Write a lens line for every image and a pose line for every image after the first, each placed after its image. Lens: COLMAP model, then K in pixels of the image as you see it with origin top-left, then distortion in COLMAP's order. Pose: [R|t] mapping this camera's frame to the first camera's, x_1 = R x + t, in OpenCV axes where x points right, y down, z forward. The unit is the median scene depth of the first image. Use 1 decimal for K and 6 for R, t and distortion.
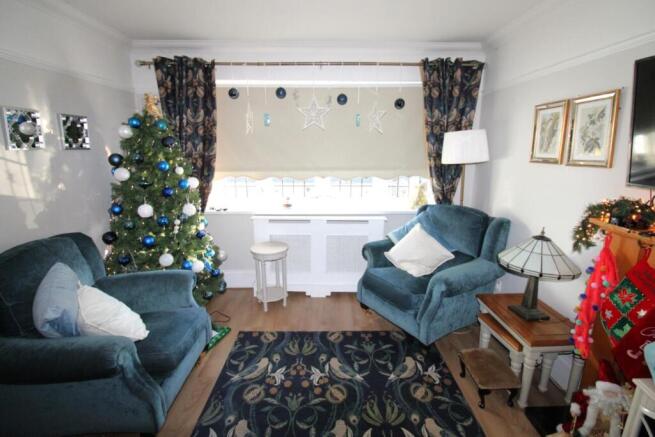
lens RADIAL K [[299.3, 0, 327.5], [0, 299.3, 218.5], [0, 0, 1]] dist [-0.001389, -0.000675]
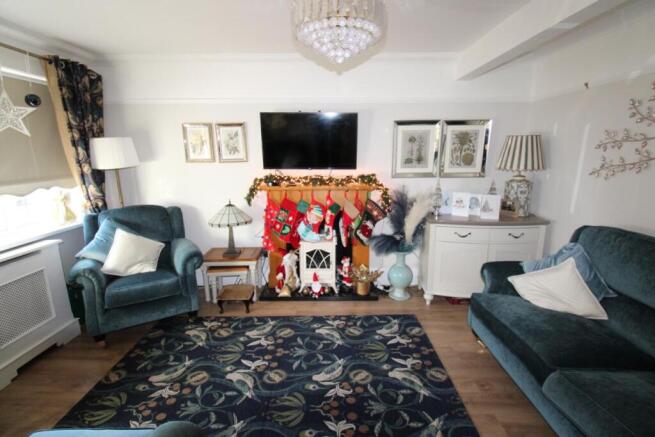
lens RADIAL K [[279.3, 0, 327.5], [0, 279.3, 218.5], [0, 0, 1]] dist [0.000301, 0.000070]
pose [[0.060743, -0.236054, 0.969840, -0.683426], [0.239514, 0.946693, 0.215419, -0.062509], [-0.968991, 0.219205, 0.114043, 0.256044]]
